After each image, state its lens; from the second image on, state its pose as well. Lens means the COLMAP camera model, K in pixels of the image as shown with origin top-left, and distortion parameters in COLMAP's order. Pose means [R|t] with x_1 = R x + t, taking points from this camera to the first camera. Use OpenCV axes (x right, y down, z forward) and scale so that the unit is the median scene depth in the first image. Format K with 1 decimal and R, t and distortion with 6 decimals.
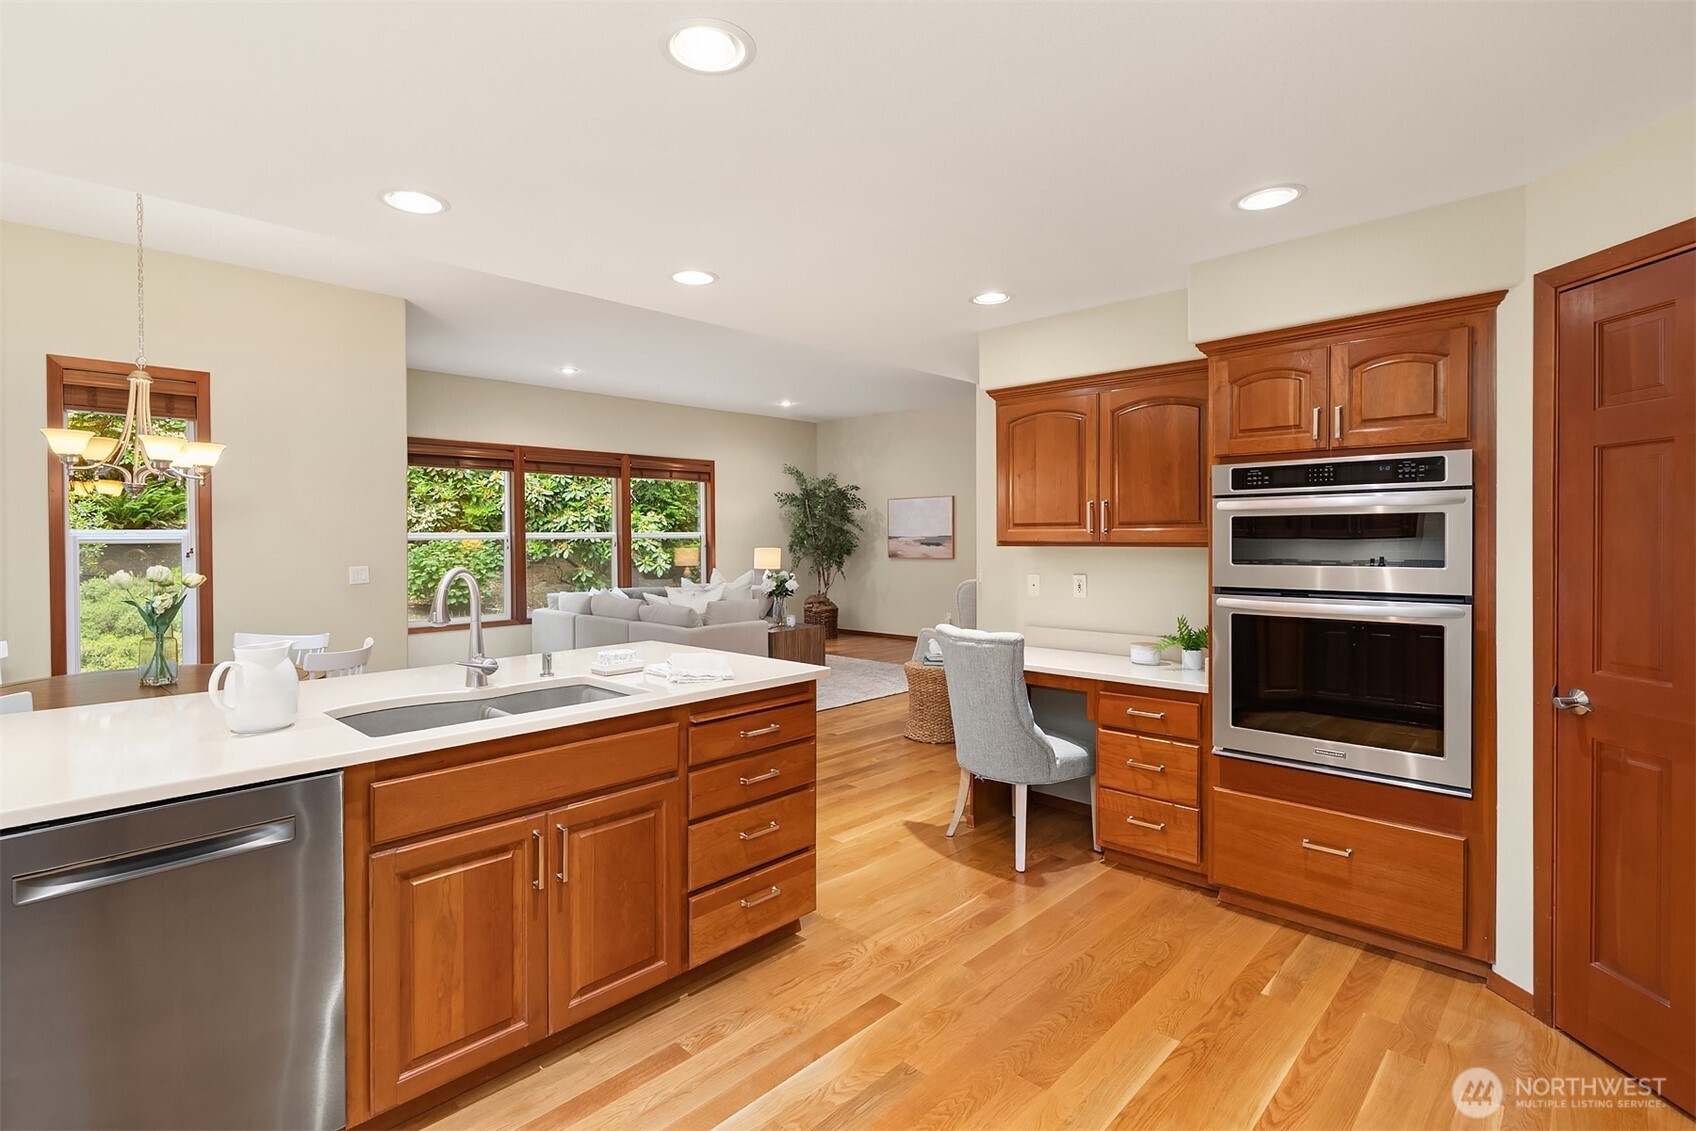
lens RADIAL K [[807.3, 0, 806.8], [0, 807.3, 566.8], [0, 0, 1]] dist [0.005473, 0.000445]
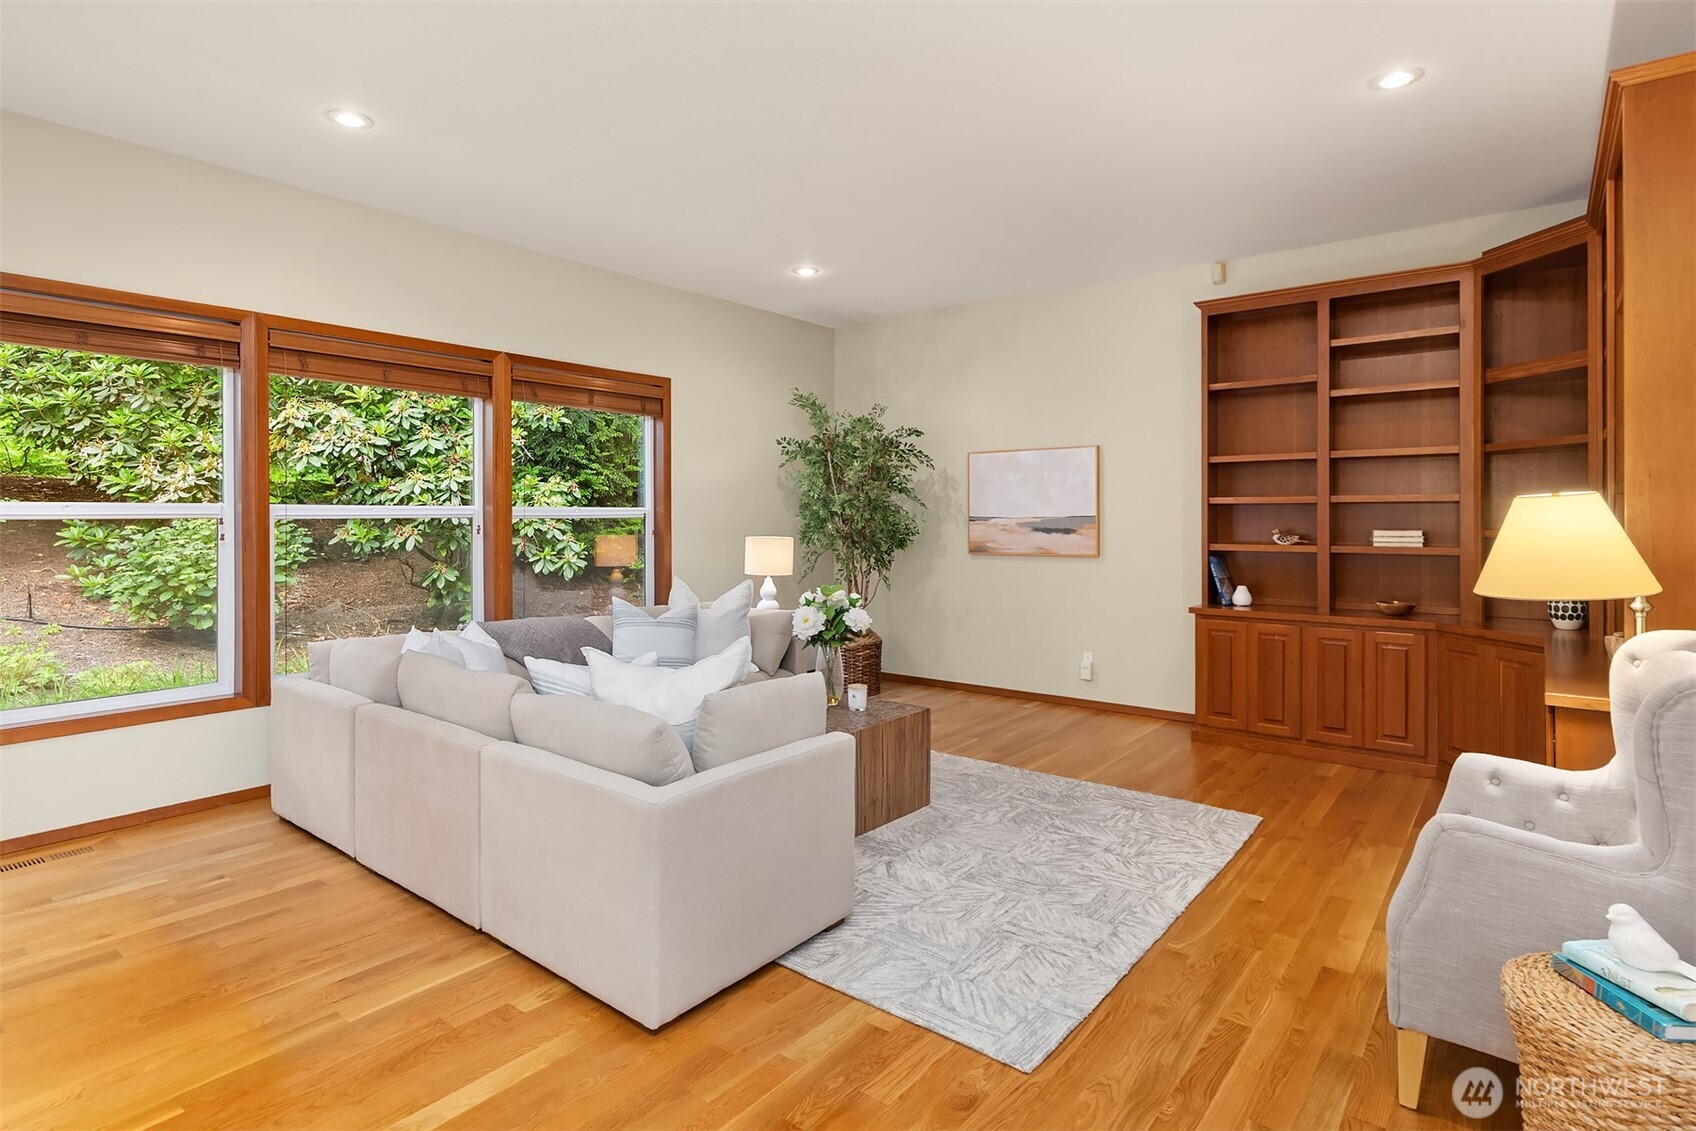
lens RADIAL K [[887.6, 0, 812.7], [0, 887.6, 544.2], [0, 0, 1]] dist [-0.001081, 0.002074]
pose [[0.996087, 0.002093, 0.088353, -0.067694], [-0.001493, 0.999975, -0.006854, -0.013318], [-0.088365, 0.006695, 0.996066, 0.370517]]
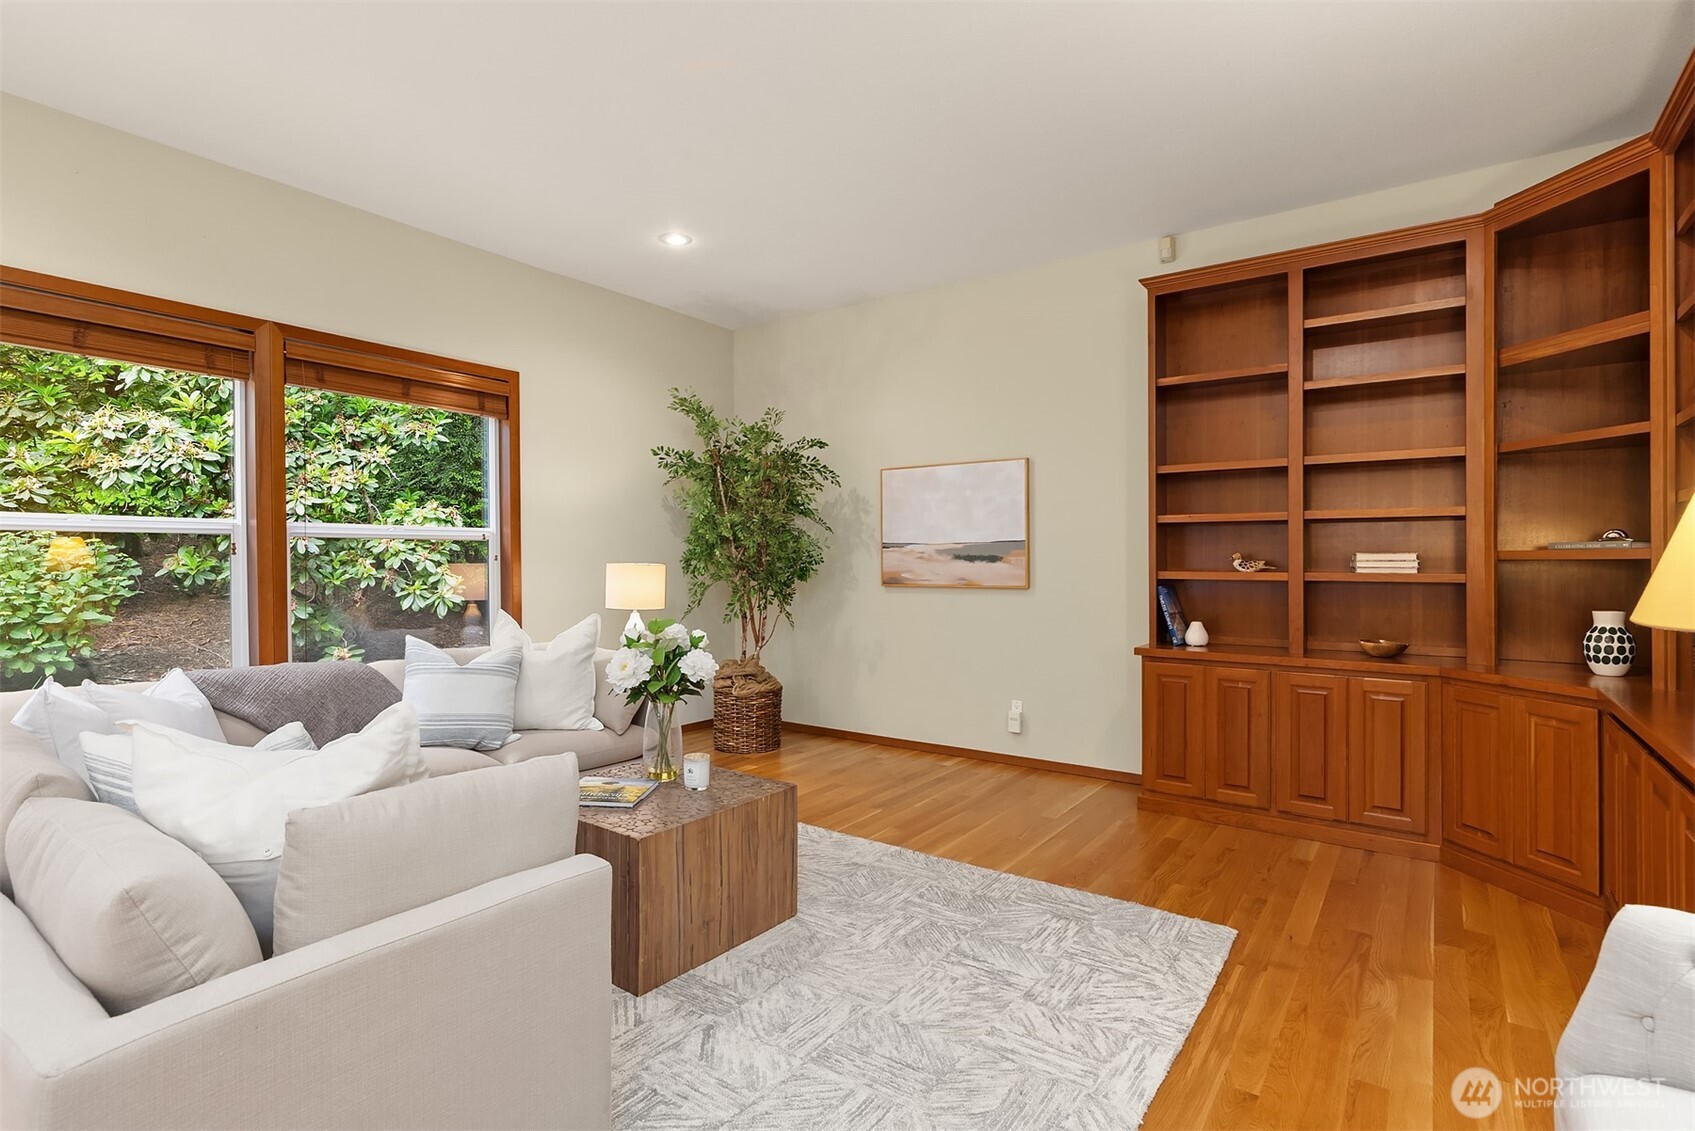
lens RADIAL K [[855.1, 0, 811.8], [0, 855.1, 576.3], [0, 0, 1]] dist [0.001083, 0.001120]
pose [[0.990268, 0.005628, 0.139060, -0.016359], [-0.003030, 0.999817, -0.018885, -0.006745], [-0.139141, 0.018280, 0.990104, 0.476658]]
